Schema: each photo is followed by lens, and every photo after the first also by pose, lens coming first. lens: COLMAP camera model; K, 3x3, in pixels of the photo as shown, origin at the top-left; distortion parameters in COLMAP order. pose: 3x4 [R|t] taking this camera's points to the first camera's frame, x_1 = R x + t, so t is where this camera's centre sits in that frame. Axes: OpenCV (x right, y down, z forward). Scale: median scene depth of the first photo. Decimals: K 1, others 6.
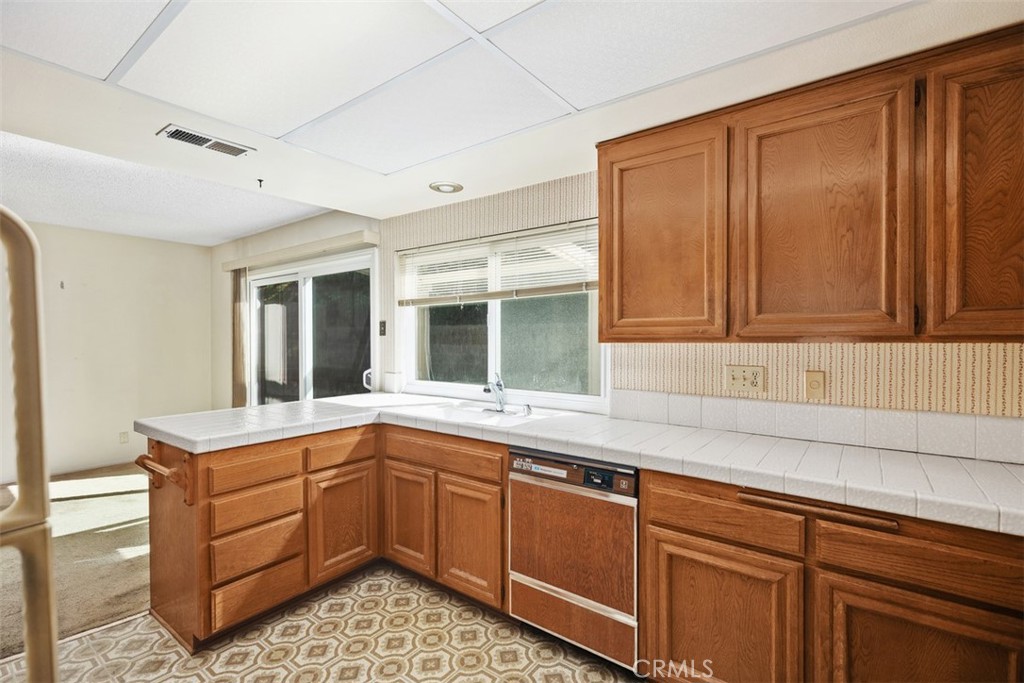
lens RADIAL K [[464.4, 0, 513.4], [0, 464.4, 337.9], [0, 0, 1]] dist [0.002042, 0.000800]
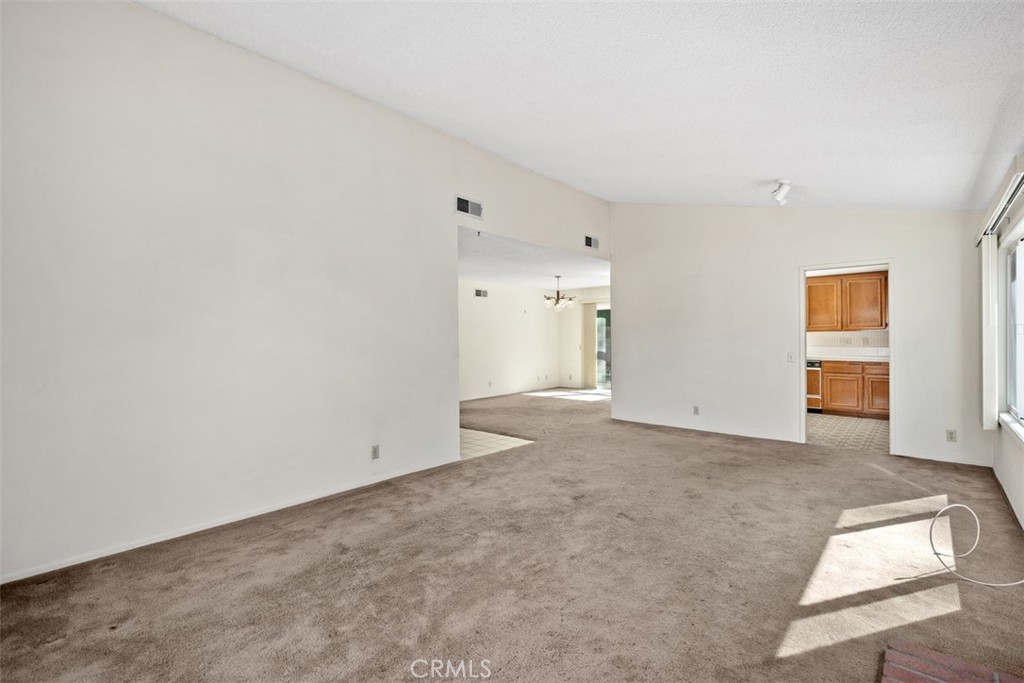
lens RADIAL K [[459.6, 0, 511.2], [0, 459.6, 336.8], [0, 0, 1]] dist [0.001221, 0.000077]
pose [[0.996808, -0.008661, -0.079366, -1.501564], [0.008298, 0.999954, -0.004905, 0.037944], [0.079405, 0.004231, 0.996833, -2.314792]]
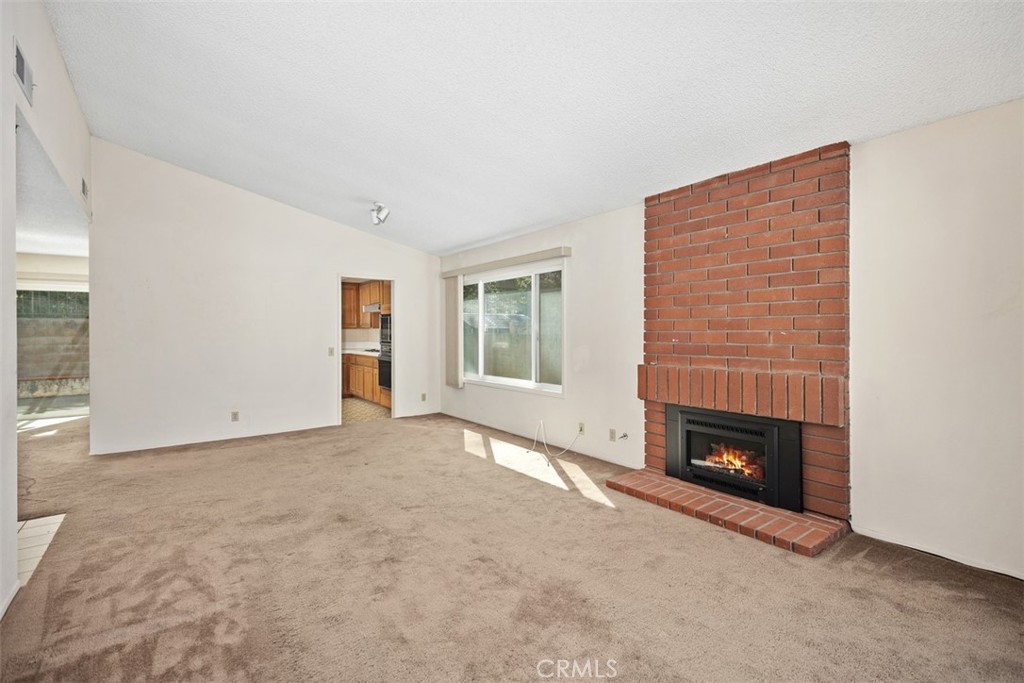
lens RADIAL K [[462.3, 0, 513.1], [0, 462.3, 332.4], [0, 0, 1]] dist [0.002123, -0.000215]
pose [[0.265941, -0.003298, 0.963984, -2.463053], [0.008071, 0.999967, 0.001195, 0.035868], [-0.963956, 0.007463, 0.265958, -1.659903]]
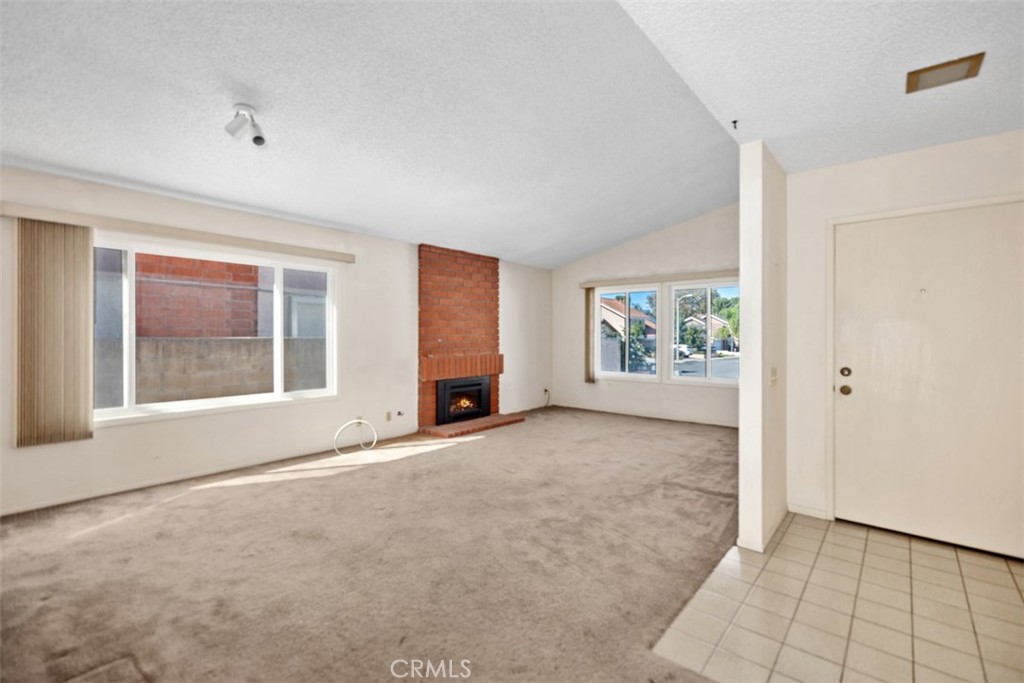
lens RADIAL K [[464.4, 0, 513.4], [0, 464.4, 337.9], [0, 0, 1]] dist [0.002042, 0.000800]
pose [[-0.999218, -0.006725, 0.038962, -1.369615], [-0.006282, 0.999914, 0.011504, 0.022765], [-0.039036, 0.011250, -0.999174, 0.620347]]
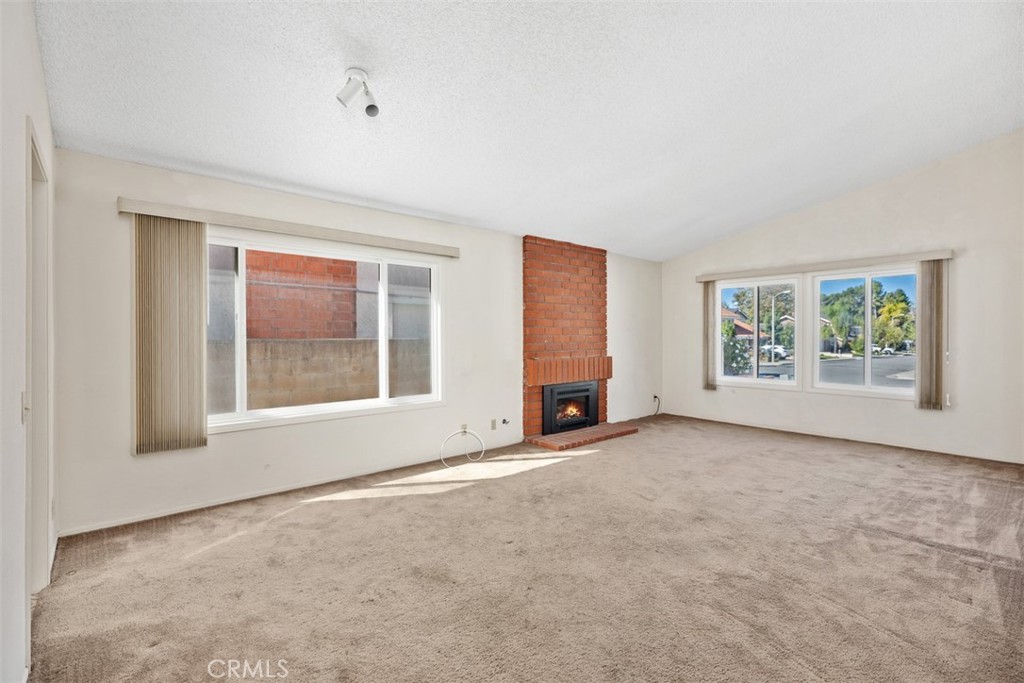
lens RADIAL K [[463.5, 0, 512.0], [0, 463.5, 341.5], [0, 0, 1]] dist [0.001618, 0.000162]
pose [[-0.979631, -0.005154, 0.200738, -1.176628], [-0.001580, 0.999837, 0.017960, 0.027153], [-0.200798, 0.017277, -0.979480, 0.397725]]
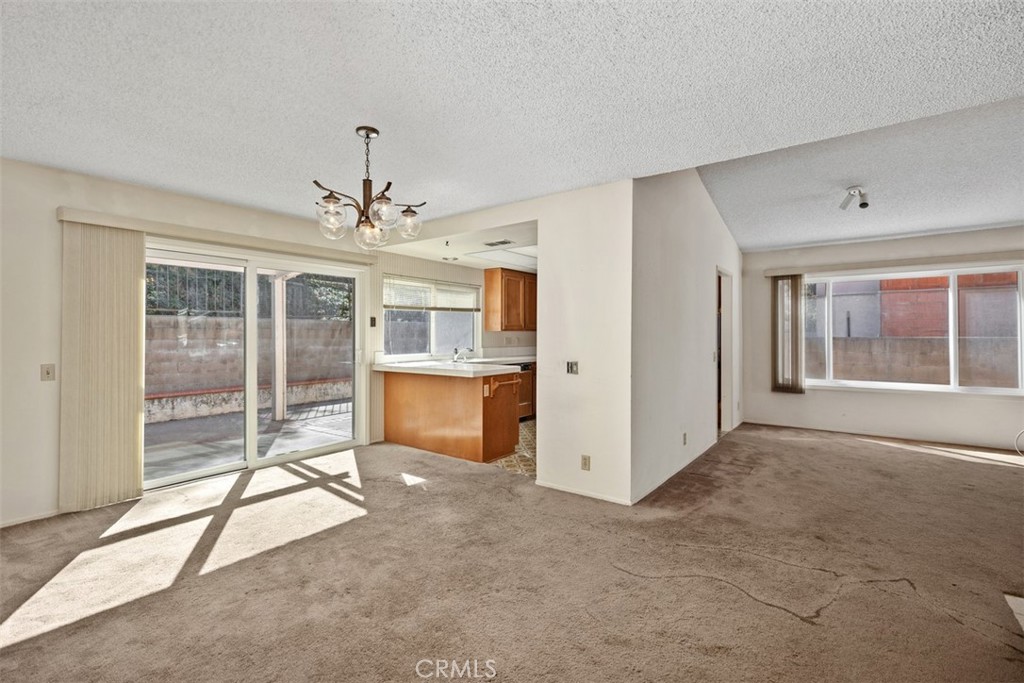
lens RADIAL K [[455.9, 0, 511.3], [0, 455.9, 334.1], [0, 0, 1]] dist [0.003530, 0.000355]
pose [[-0.001084, -0.001071, 0.999999, -2.427796], [0.006880, 0.999976, 0.001079, 0.021008], [-0.999976, 0.006881, -0.001077, 0.810262]]
